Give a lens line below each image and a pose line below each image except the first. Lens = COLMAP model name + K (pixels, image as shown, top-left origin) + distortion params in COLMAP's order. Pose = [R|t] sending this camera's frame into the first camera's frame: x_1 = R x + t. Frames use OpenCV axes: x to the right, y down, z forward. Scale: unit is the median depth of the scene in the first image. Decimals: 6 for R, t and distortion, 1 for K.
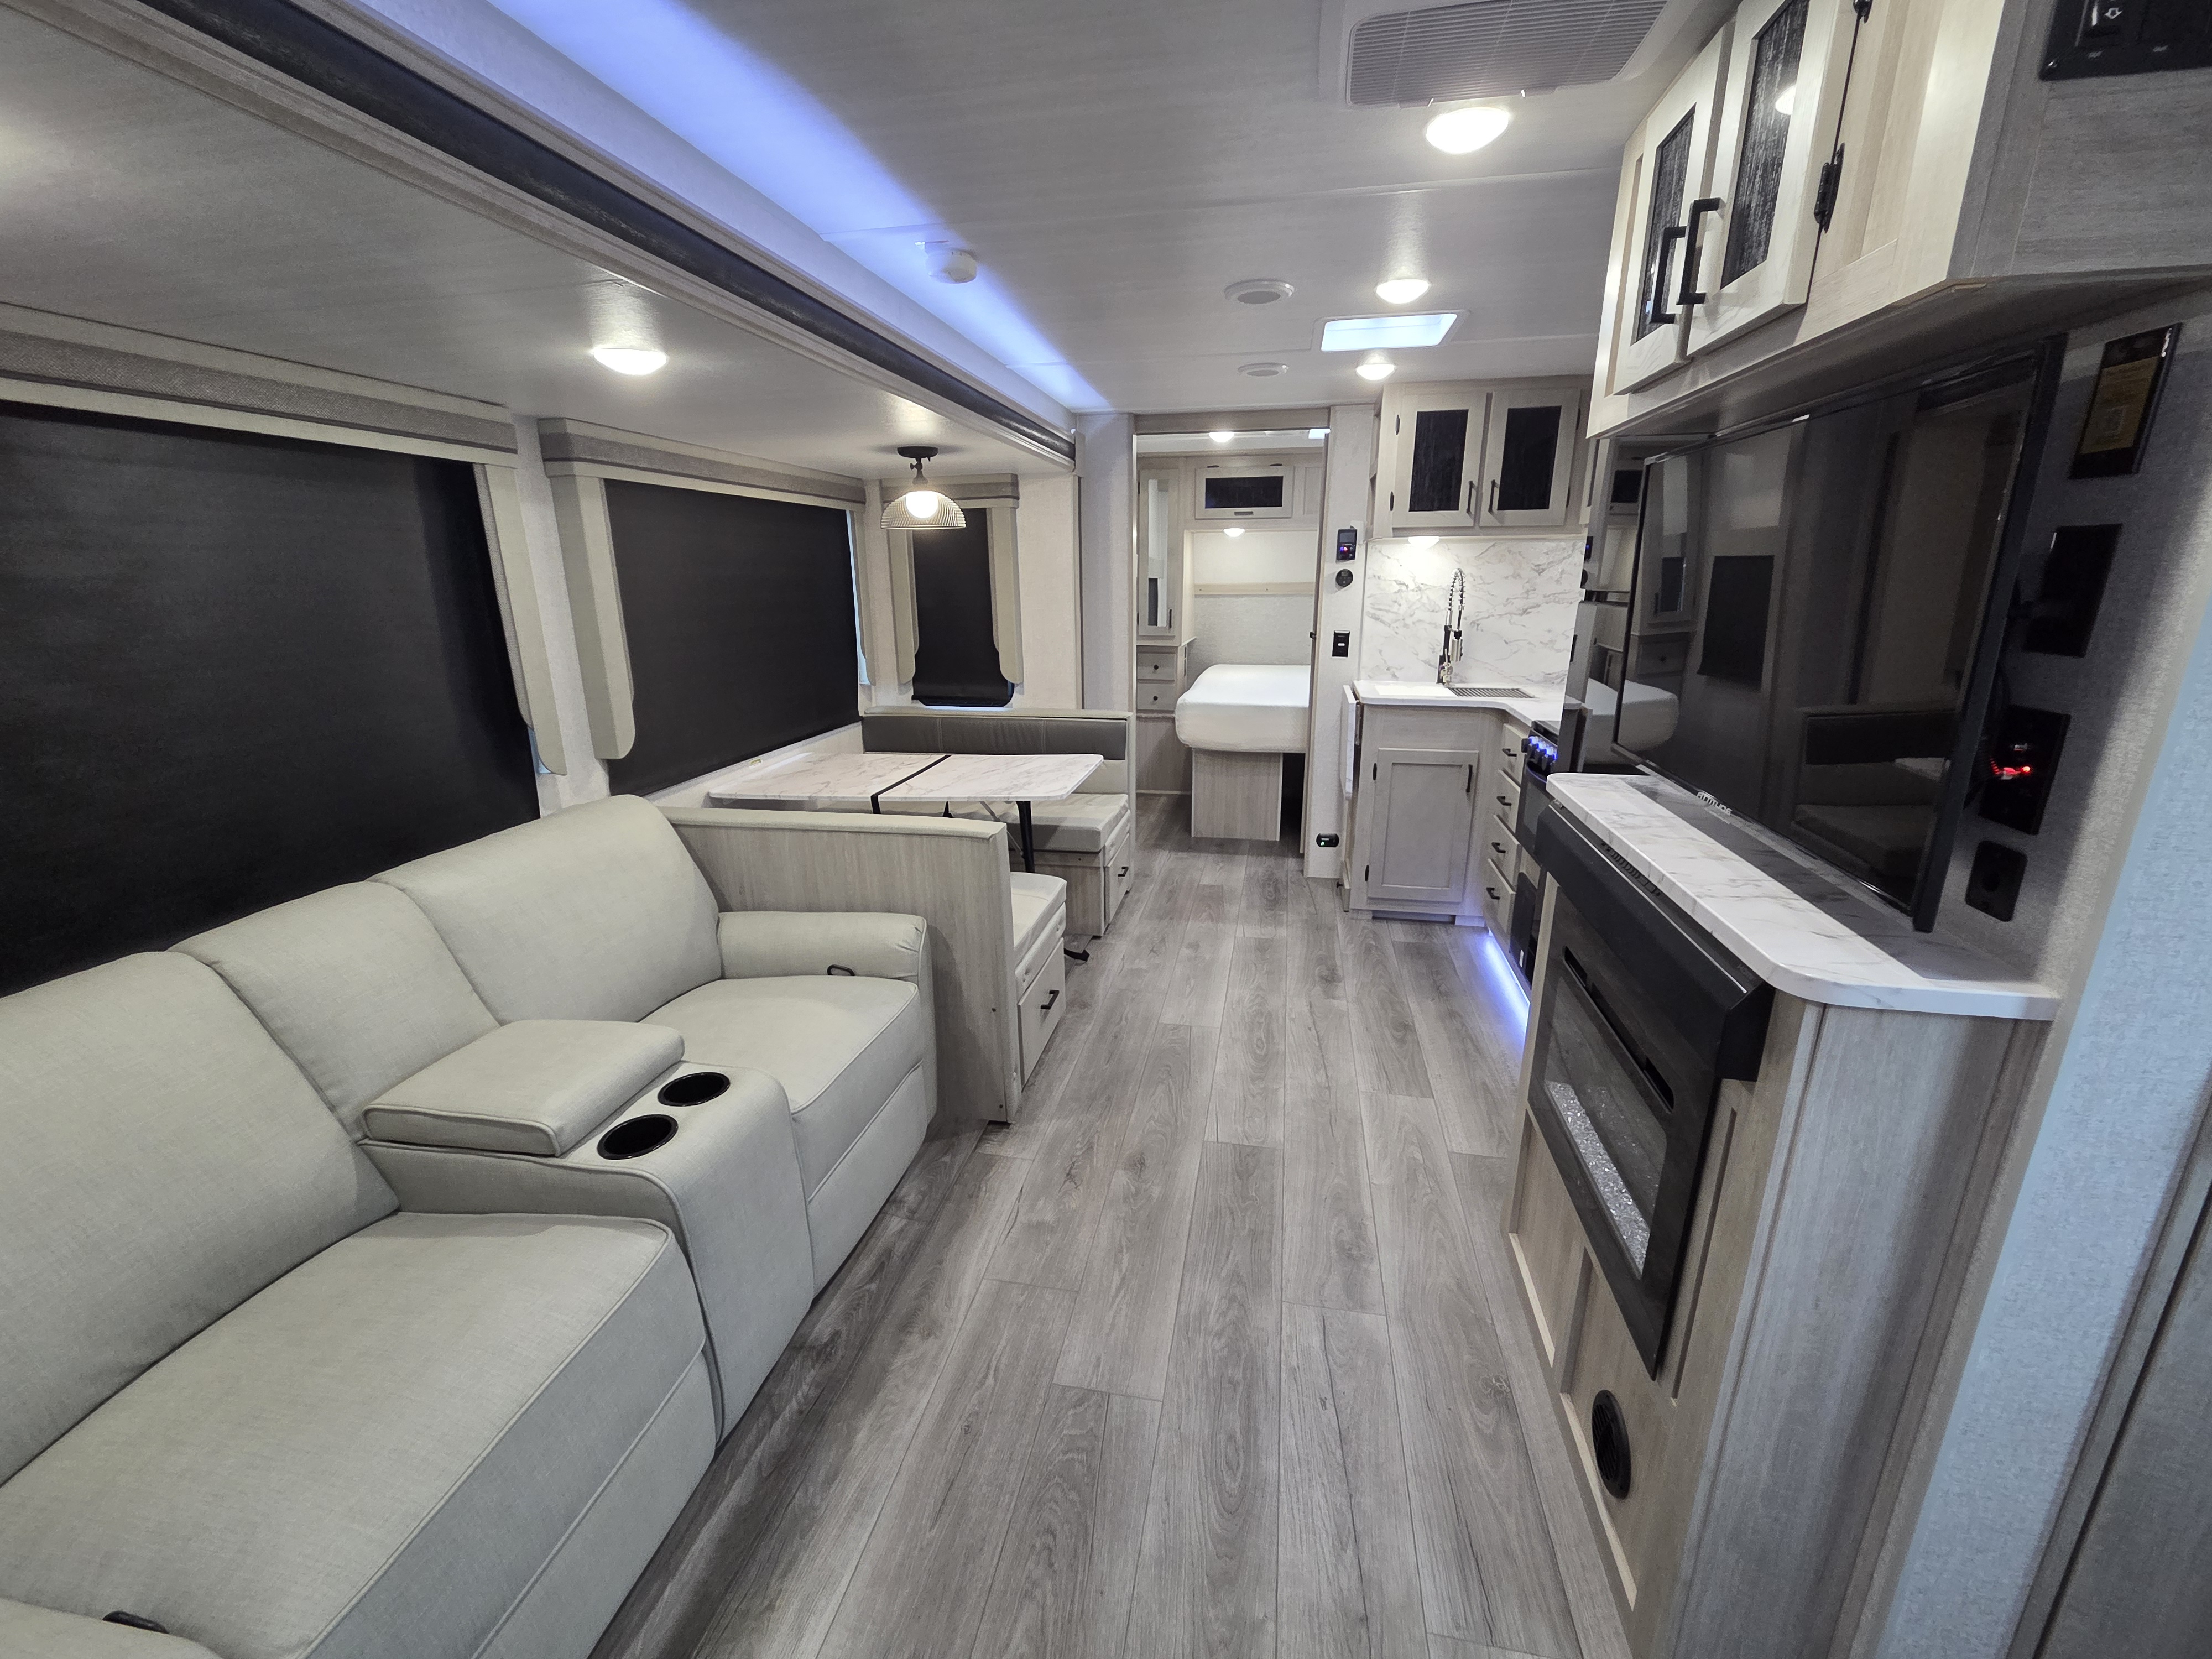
lens RADIAL K [[910.3, 0, 1119.2], [0, 910.3, 833.1], [0, 0, 1]] dist [0.008498, -0.003953]
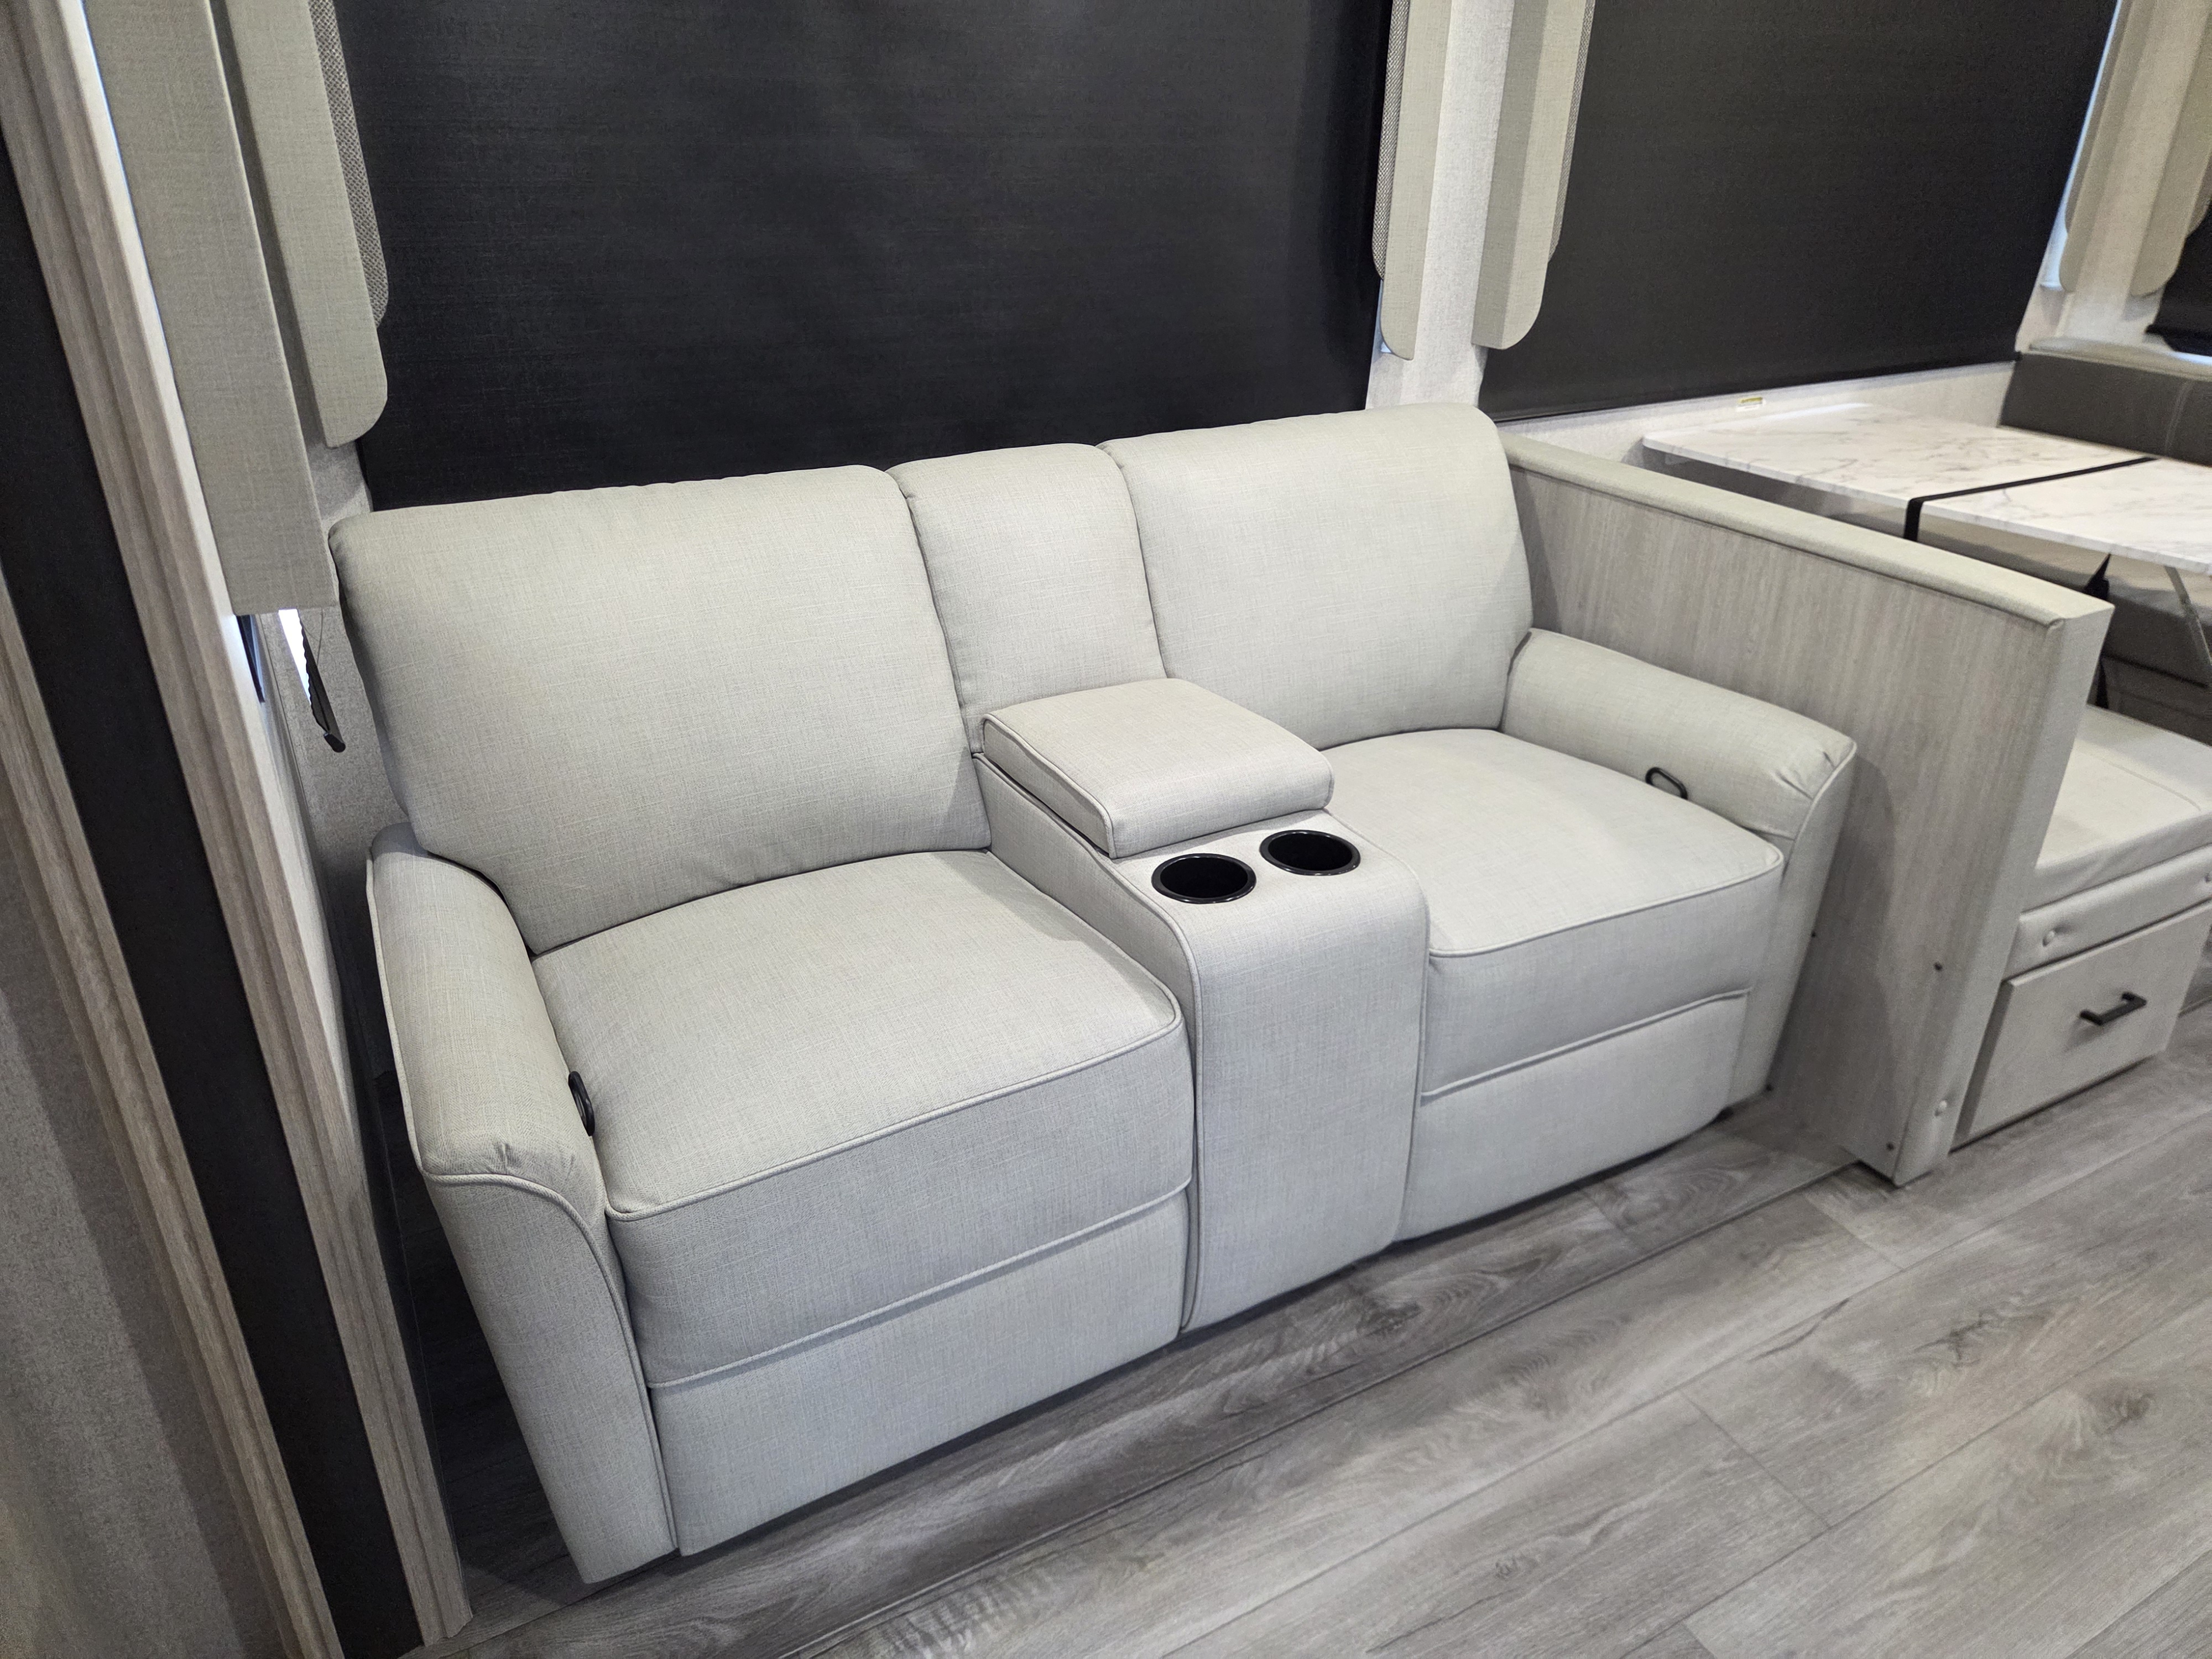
lens RADIAL K [[1497.0, 0, 1117.4], [0, 1497.0, 807.0], [0, 0, 1]] dist [0.078351, -0.074121]
pose [[0.636182, 0.354544, -0.685252, 0.122533], [-0.234453, 0.934999, 0.266097, -0.003094], [0.735054, -0.008627, 0.677954, 0.119369]]
